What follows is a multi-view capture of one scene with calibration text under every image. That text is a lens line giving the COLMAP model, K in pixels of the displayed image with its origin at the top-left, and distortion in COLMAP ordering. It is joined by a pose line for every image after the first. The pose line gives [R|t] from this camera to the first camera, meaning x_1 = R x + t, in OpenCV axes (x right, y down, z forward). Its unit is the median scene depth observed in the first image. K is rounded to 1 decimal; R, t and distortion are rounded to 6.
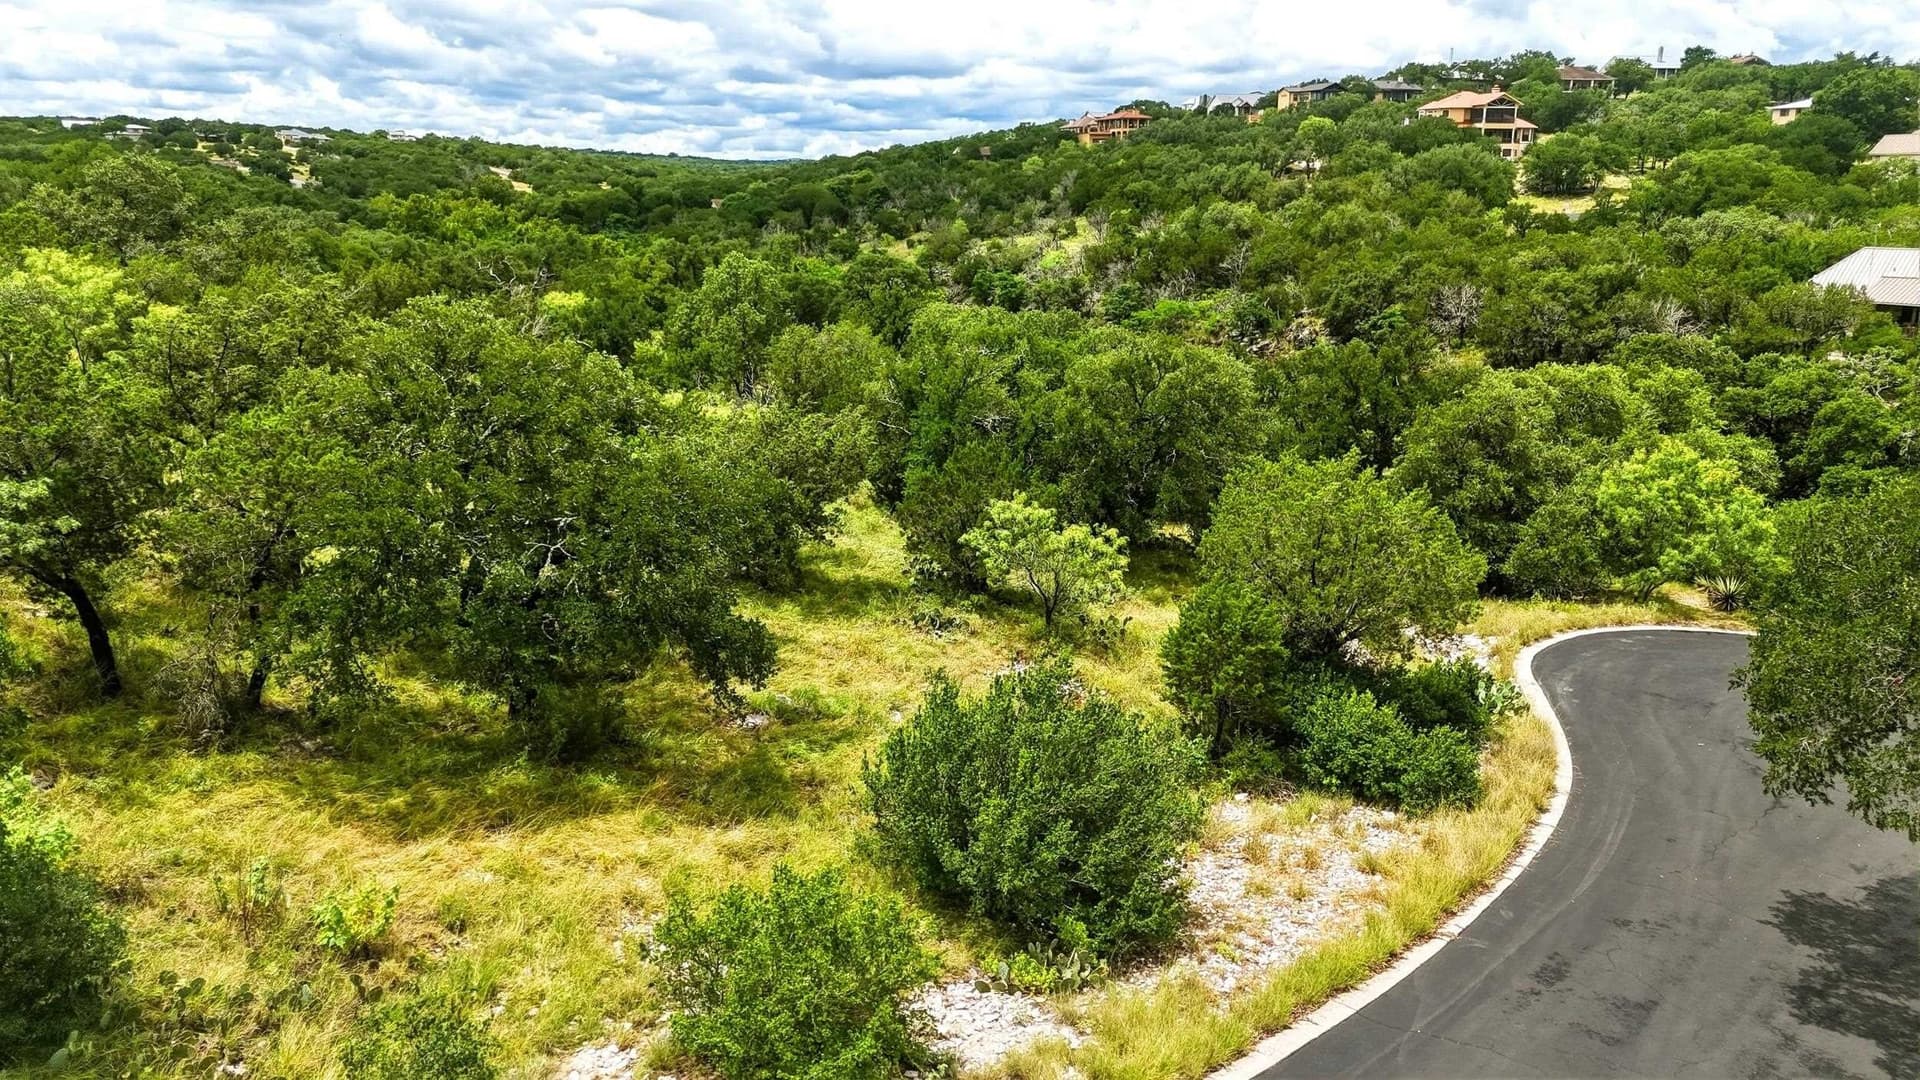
lens RADIAL K [[1288.9, 0, 960.0], [0, 1288.9, 540.0], [0, 0, 1]] dist [0.024508, -0.003554]
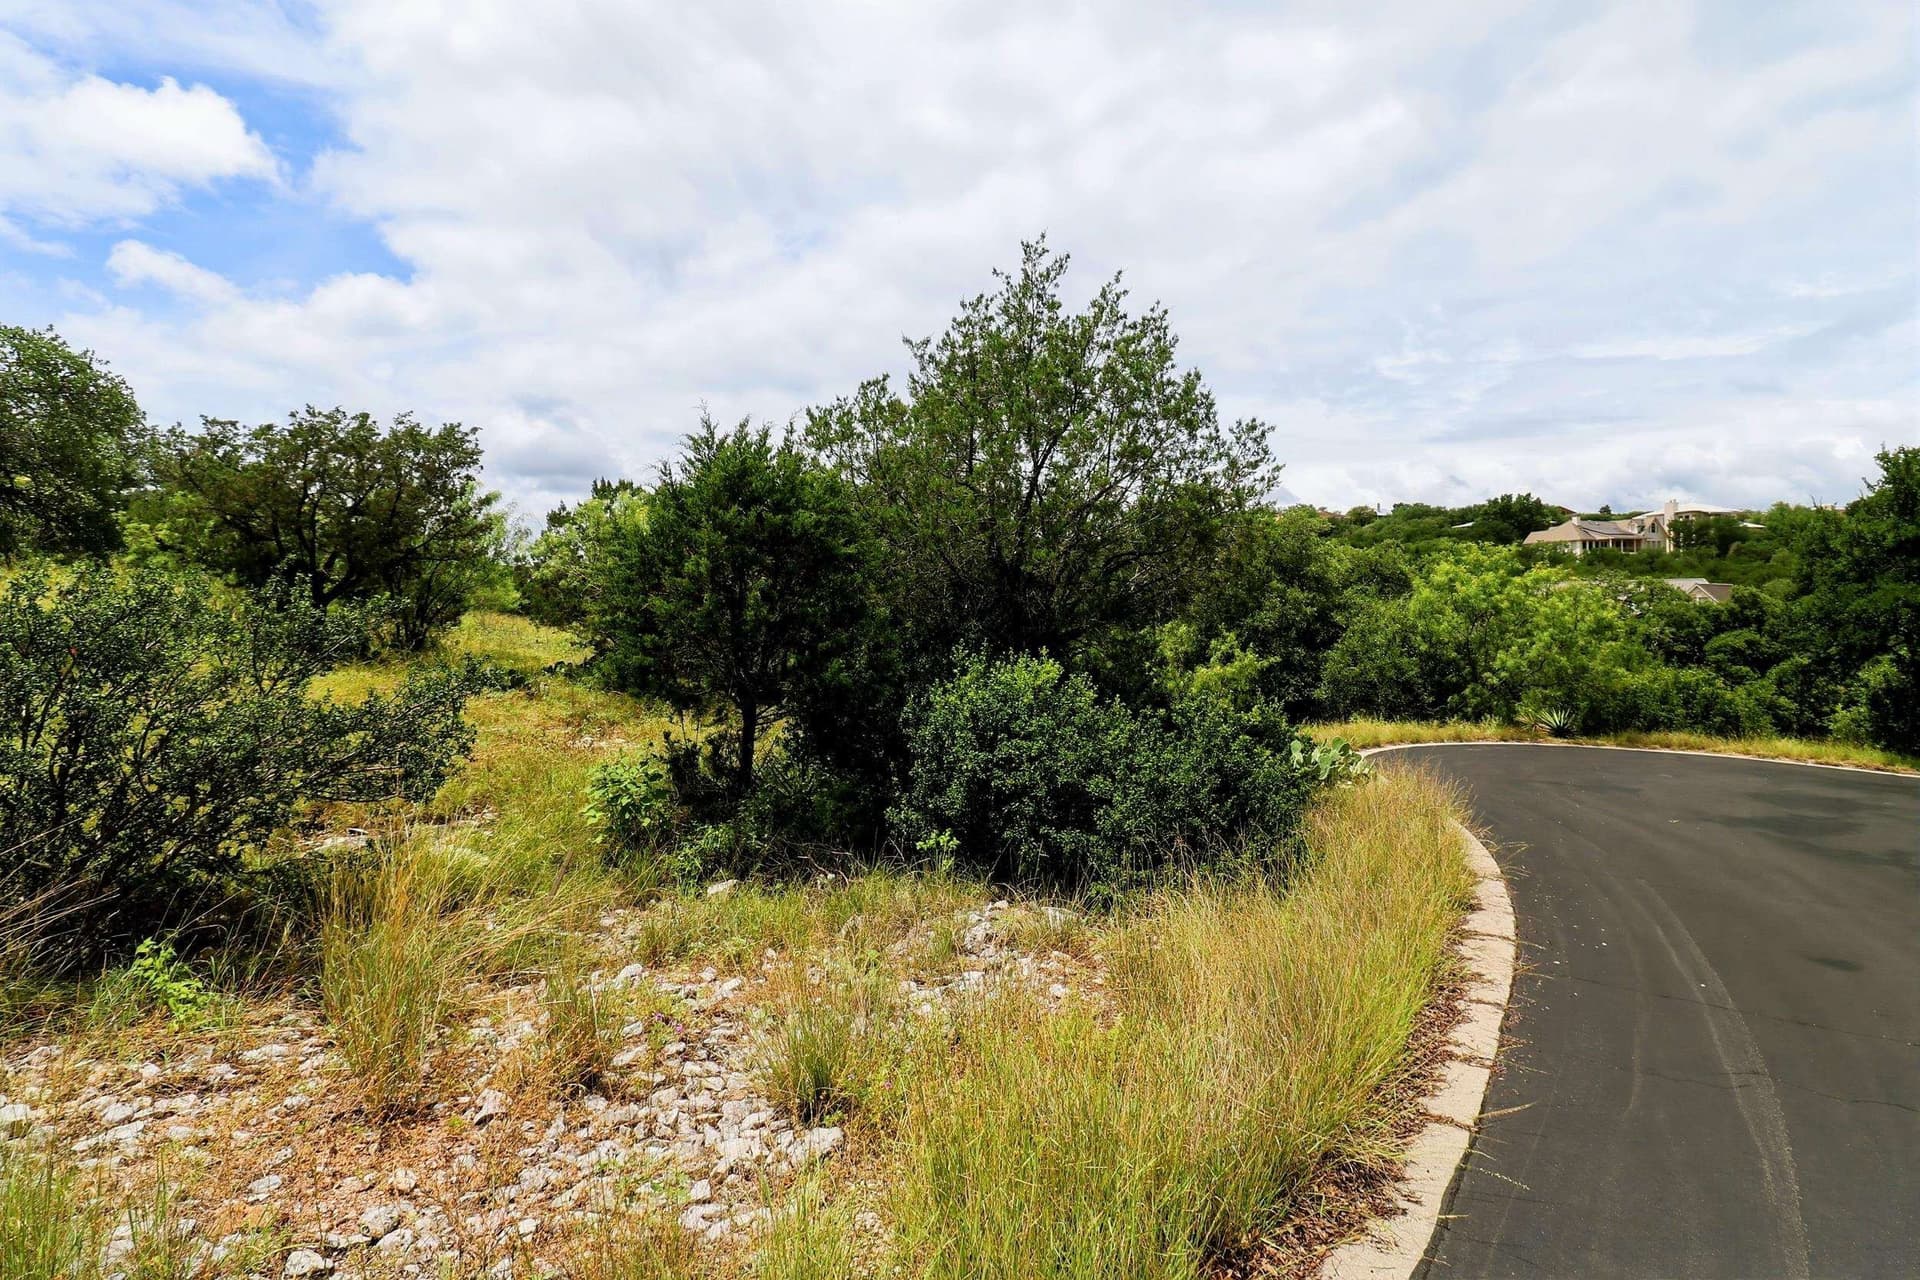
lens RADIAL K [[867.0, 0, 966.7], [0, 867.0, 594.5], [0, 0, 1]] dist [-0.001874, -0.011667]
pose [[0.999703, -0.000990, 0.024364, 0.258708], [0.007144, 0.967224, -0.253825, 0.161404], [-0.023314, 0.253924, 0.966943, 0.642423]]
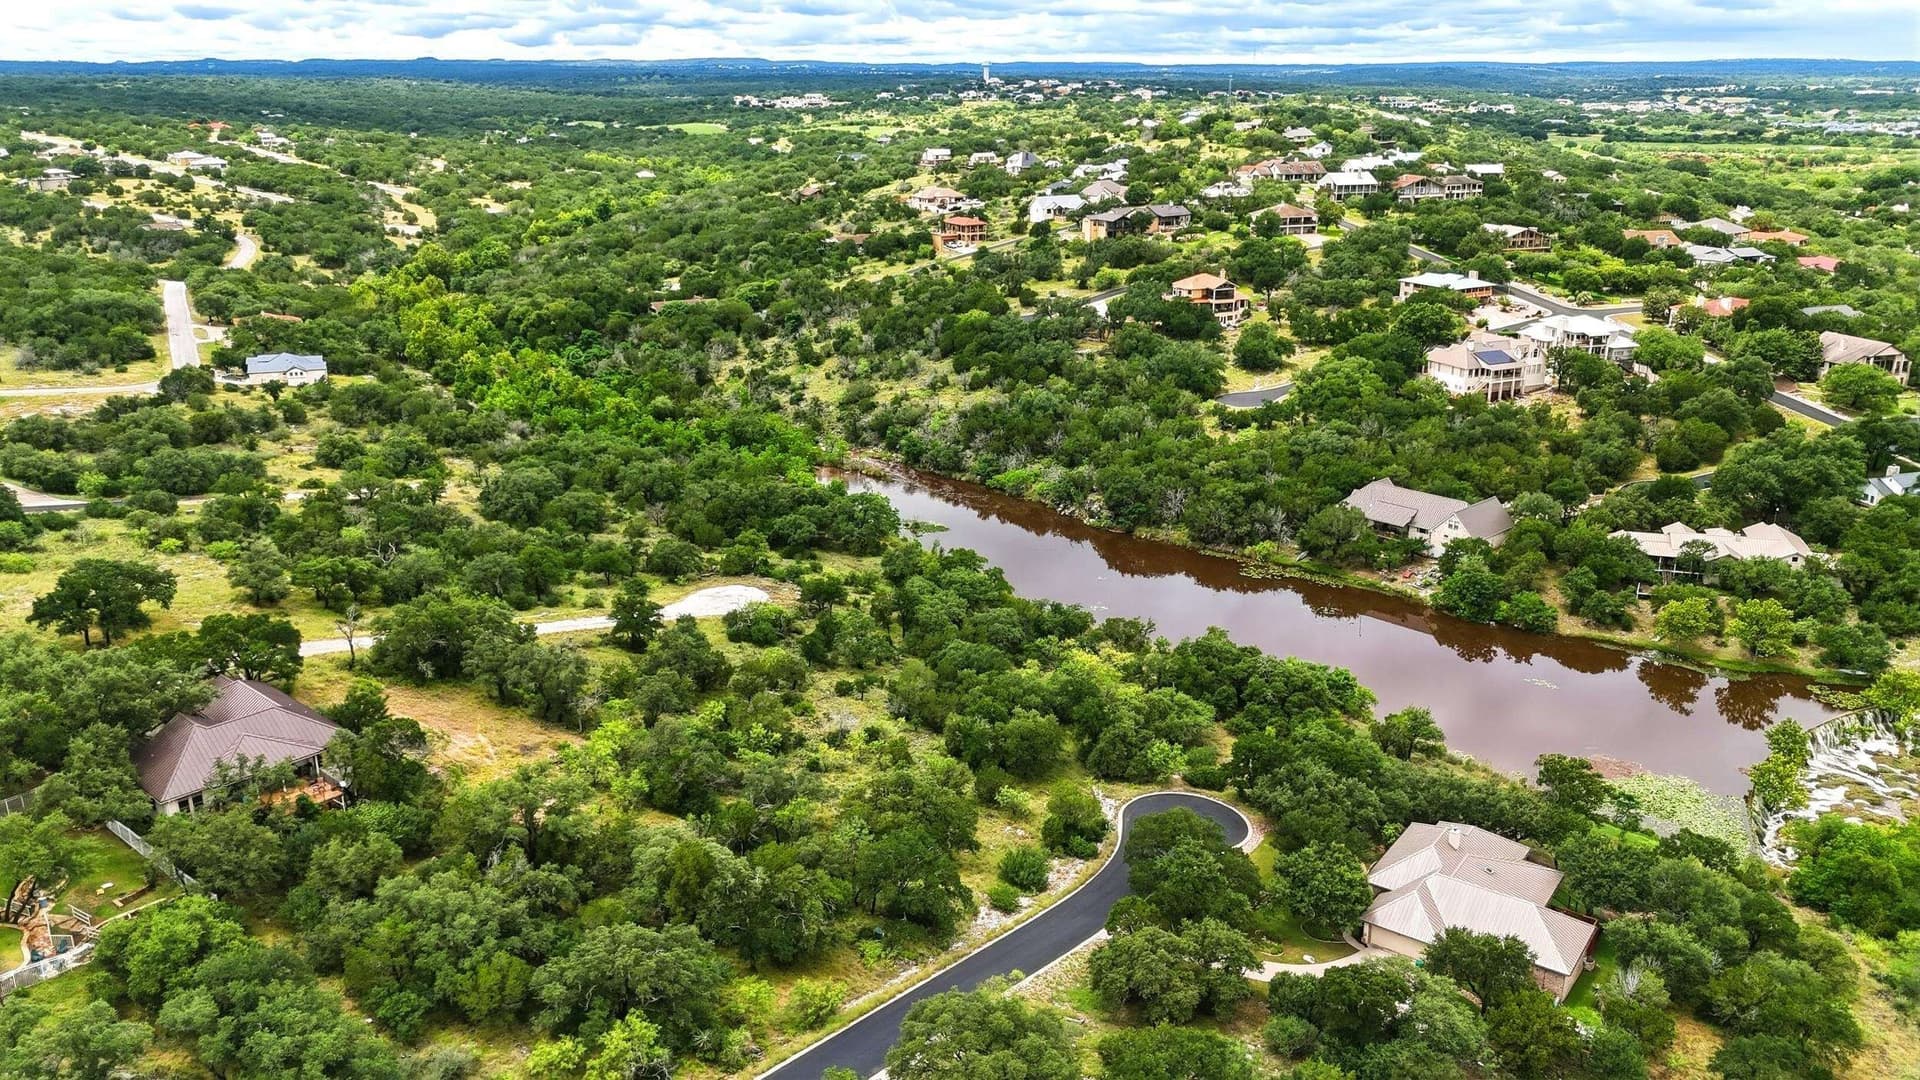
lens RADIAL K [[1288.9, 0, 960.0], [0, 1288.9, 540.0], [0, 0, 1]] dist [0.024508, -0.003554]
pose [[0.990984, -0.042323, 0.127121, -0.747394], [0.032581, 0.996440, 0.077761, -1.433310], [-0.129960, -0.072918, 0.988834, -3.853548]]
